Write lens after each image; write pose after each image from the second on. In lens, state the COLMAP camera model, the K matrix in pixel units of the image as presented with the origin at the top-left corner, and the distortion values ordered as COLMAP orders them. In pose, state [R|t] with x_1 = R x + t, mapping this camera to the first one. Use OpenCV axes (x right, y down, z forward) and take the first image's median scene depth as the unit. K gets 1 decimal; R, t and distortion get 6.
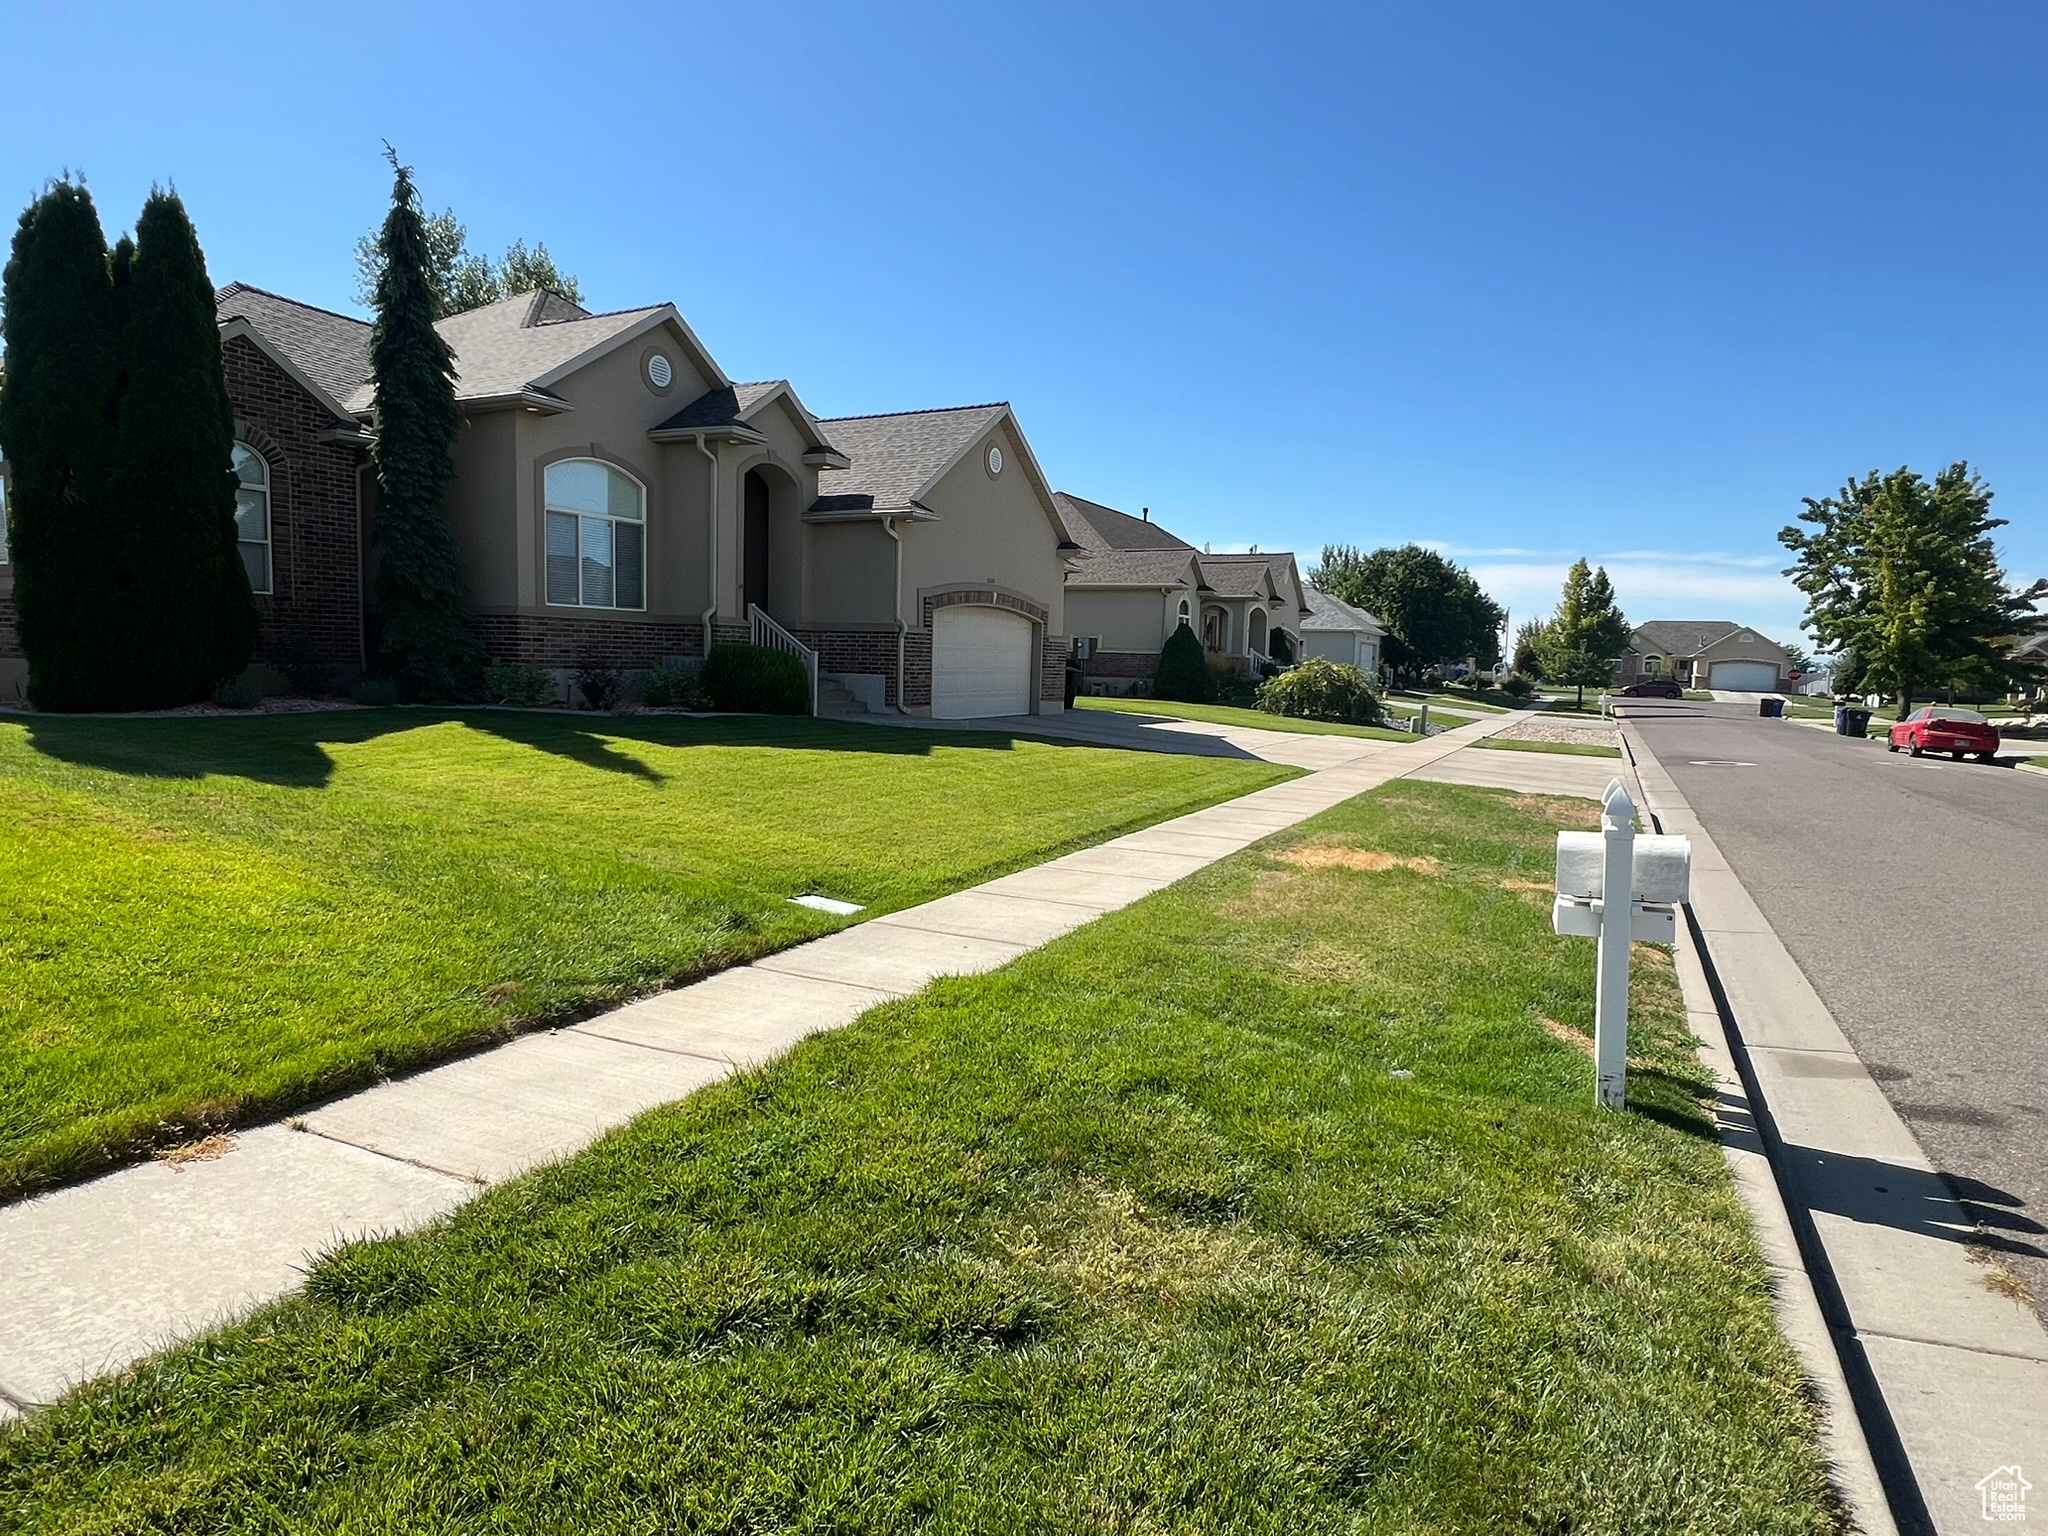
lens RADIAL K [[1156.3, 0, 1024.0], [0, 1156.3, 768.0], [0, 0, 1]] dist [0.001298, -0.000079]
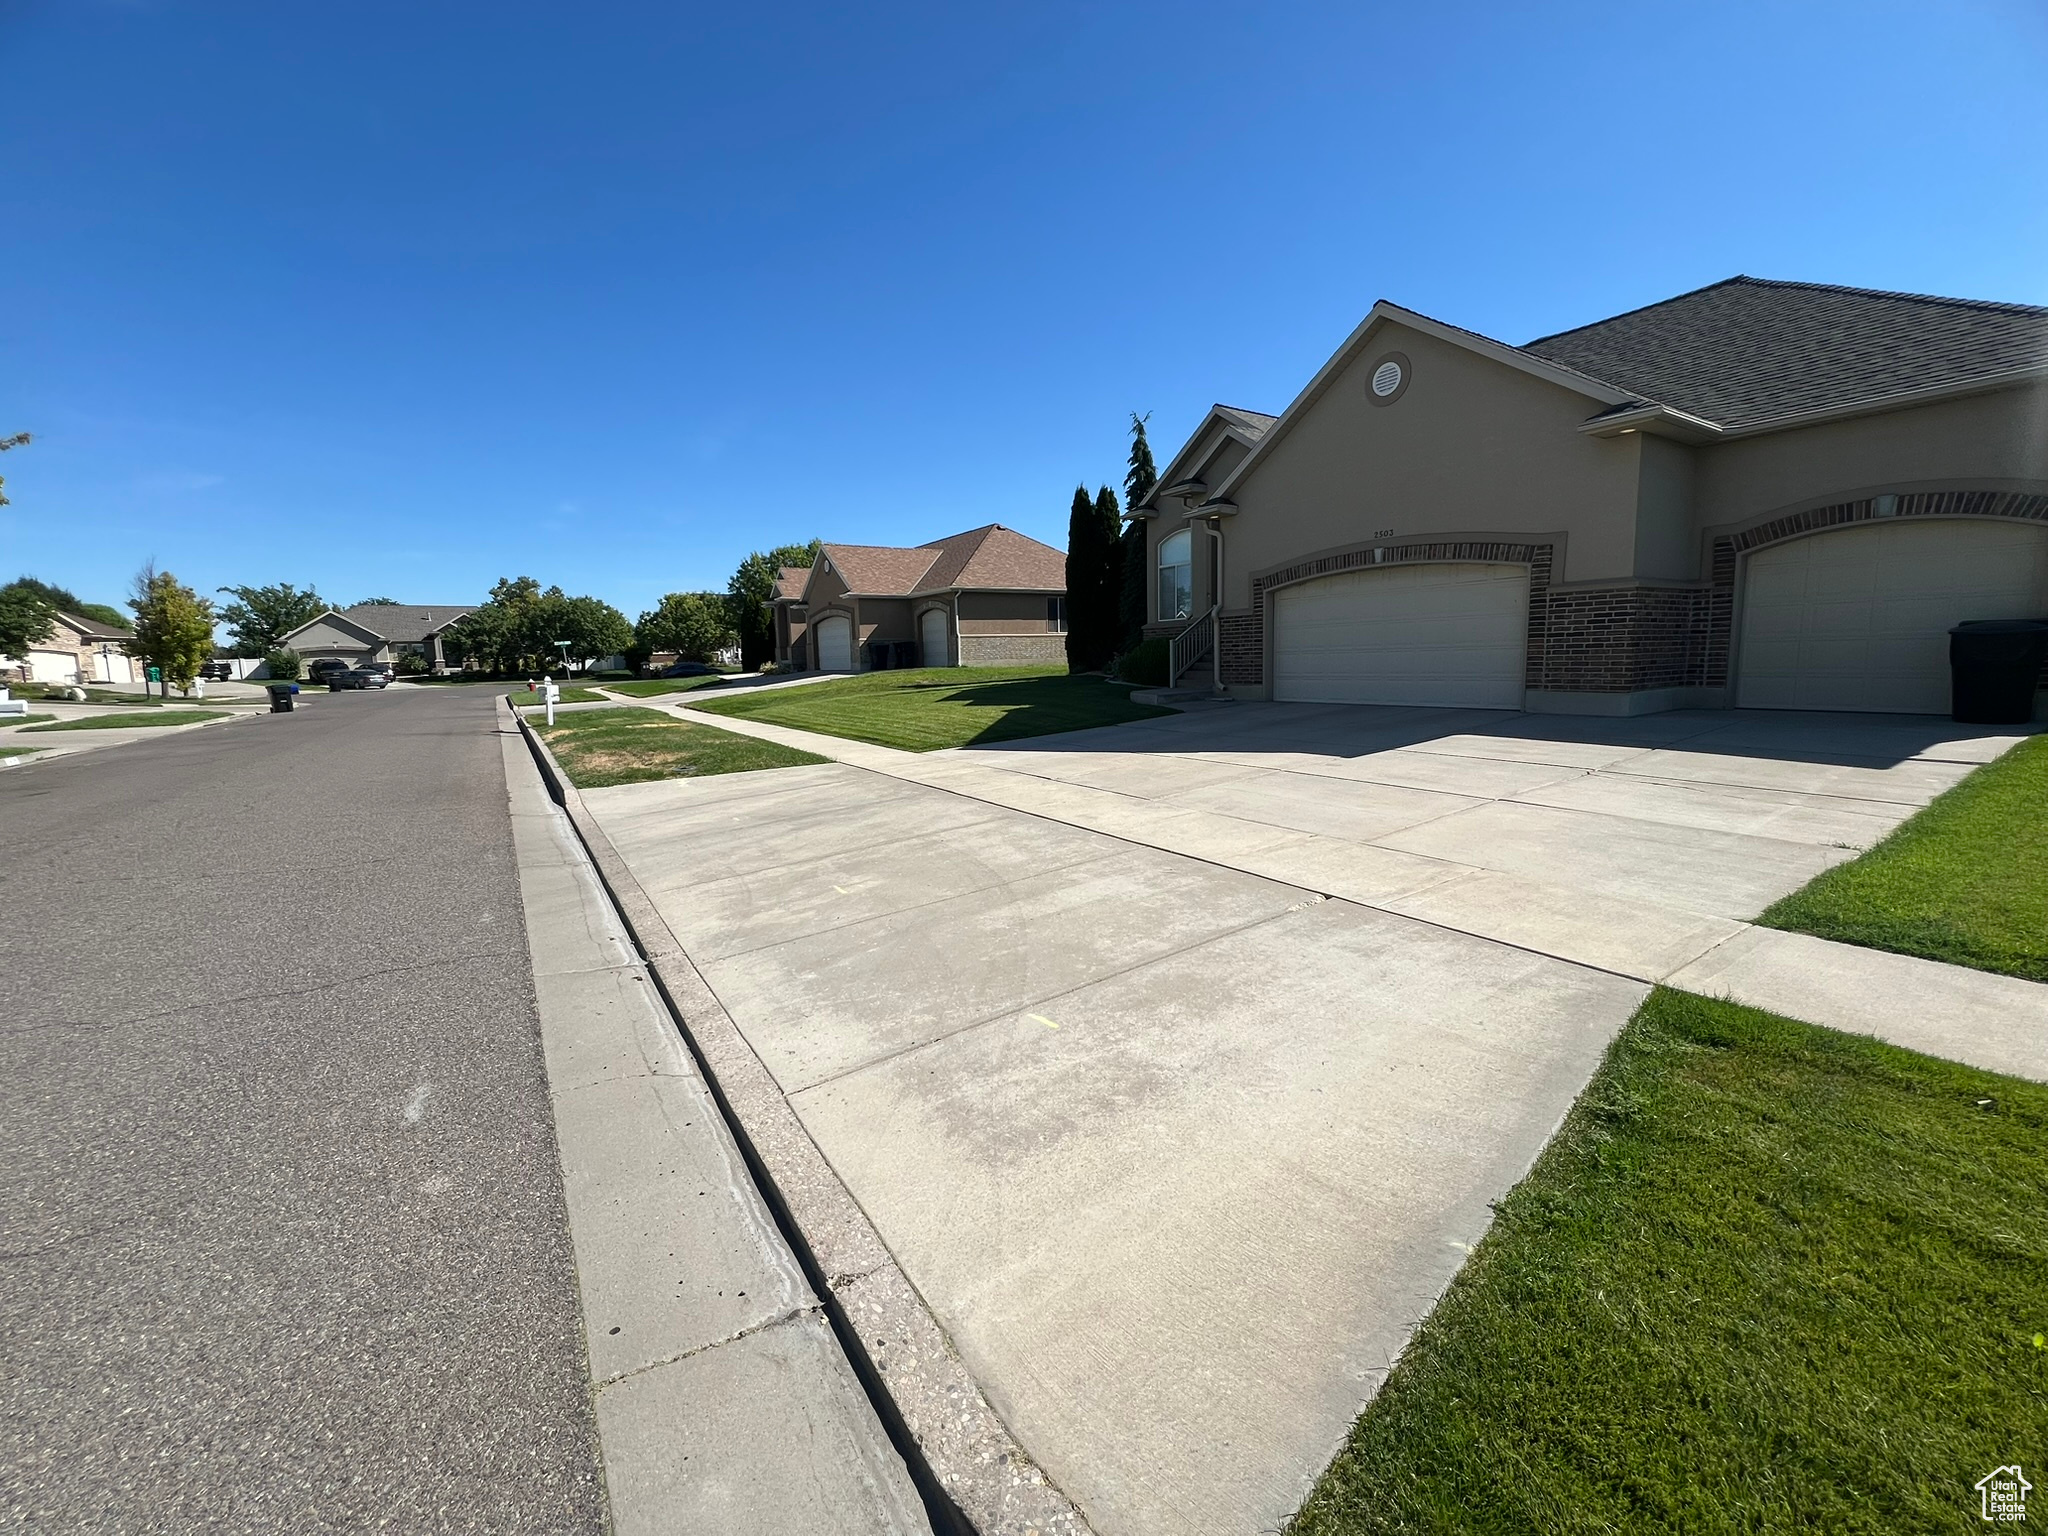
lens RADIAL K [[822.8, 0, 1024.0], [0, 822.8, 768.0], [0, 0, 1]] dist [-0.000169, -0.000019]
pose [[-0.507303, 0.113230, -0.854297, 0.664956], [-0.054554, 0.985123, 0.162965, -0.096026], [0.860039, 0.129278, -0.493578, 1.241407]]
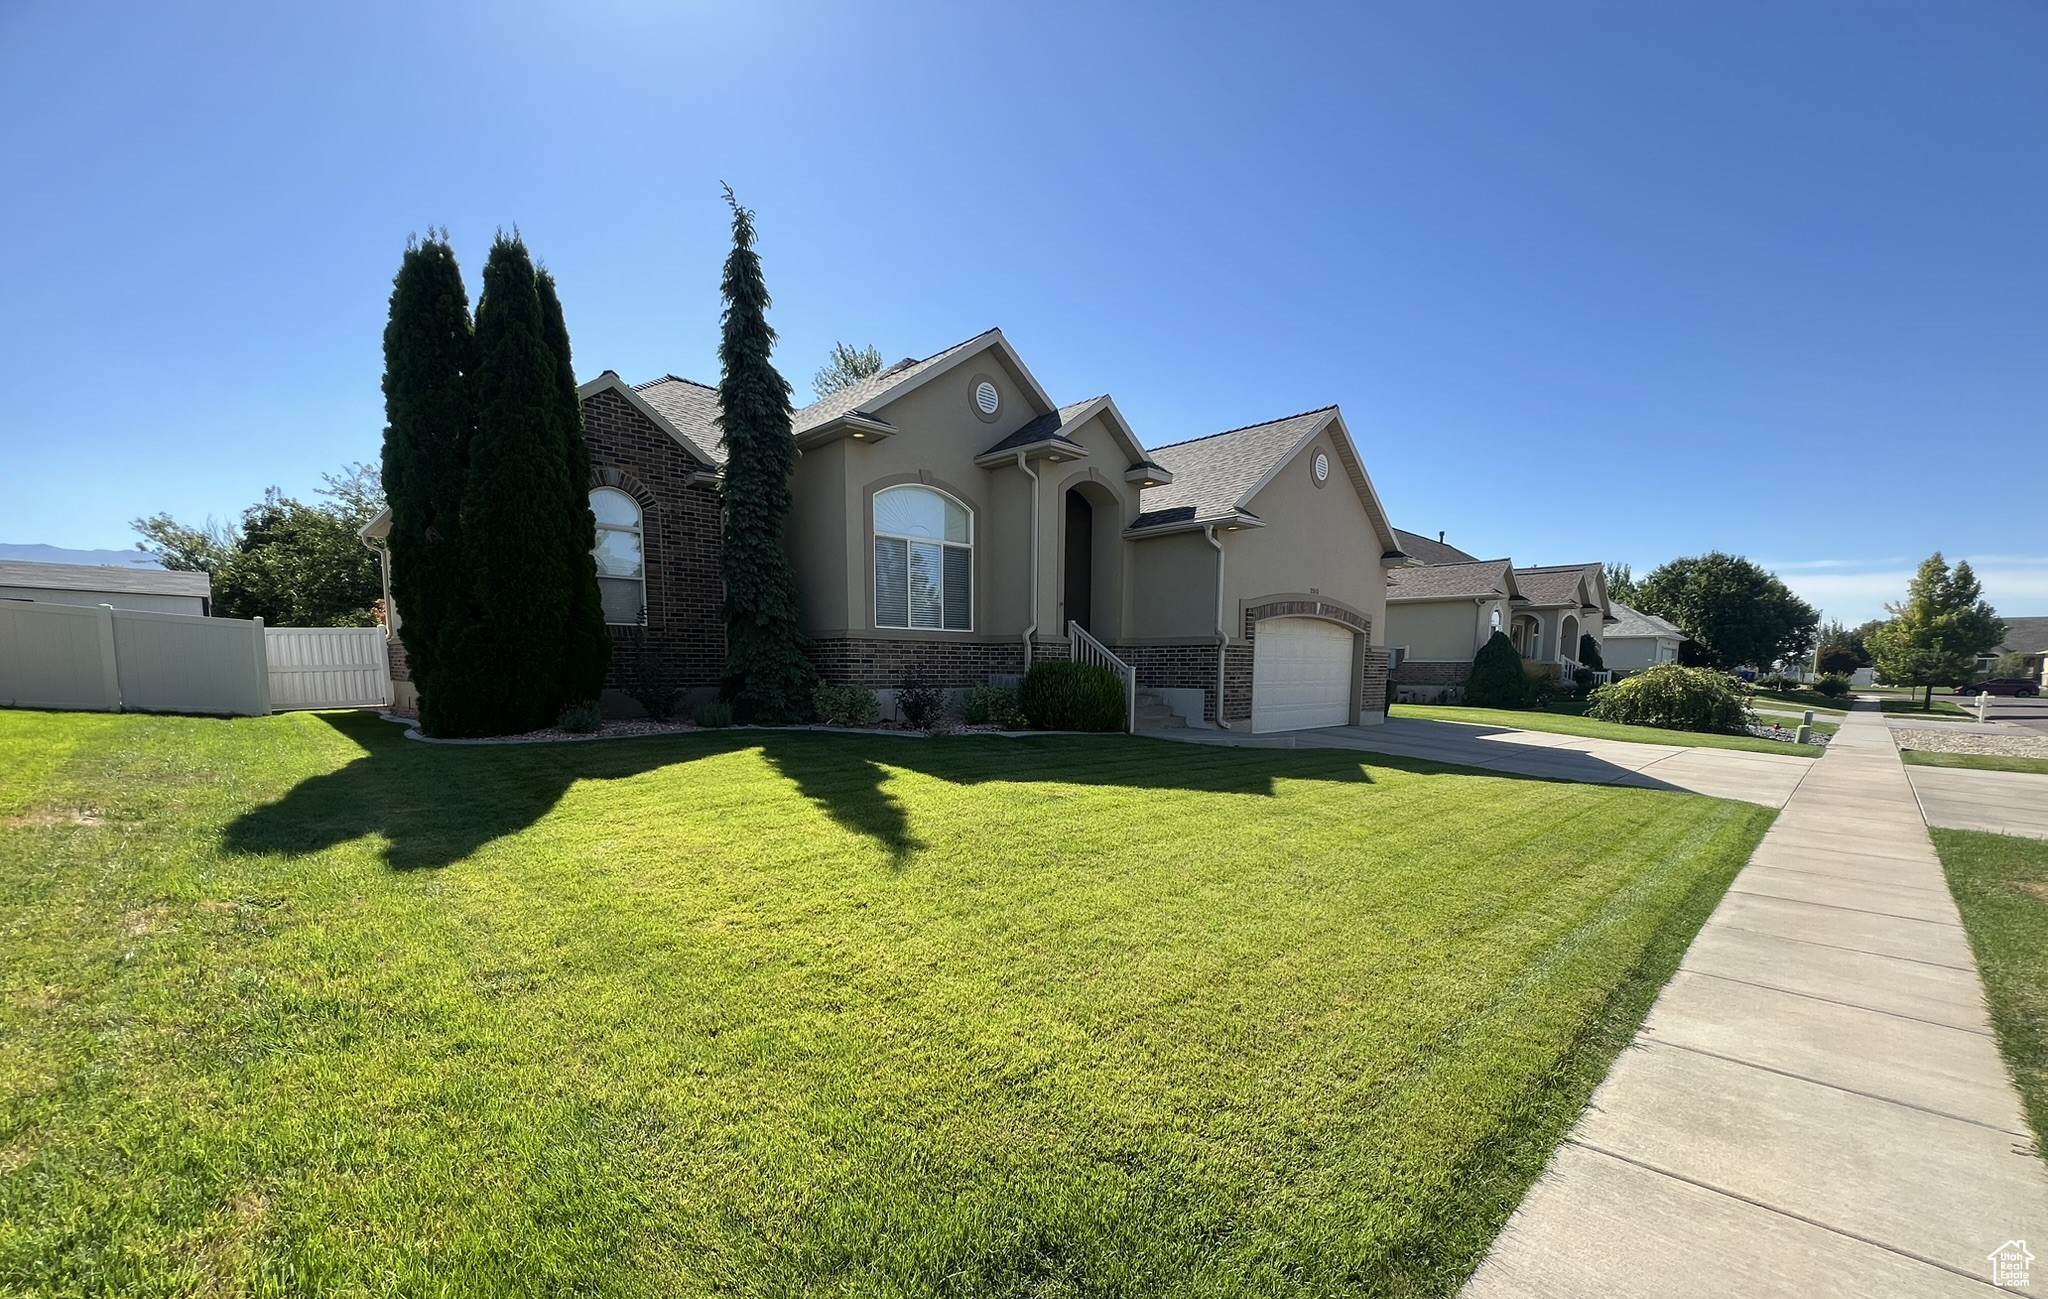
lens RADIAL K [[798.3, 0, 1025.0], [0, 798.3, 760.5], [0, 0, 1]] dist [-0.001550, -0.000044]
pose [[0.944898, 0.015650, -0.326990, -0.042674], [-0.010784, 0.999803, 0.016690, -0.030304], [0.327187, -0.012244, 0.944880, 0.316923]]
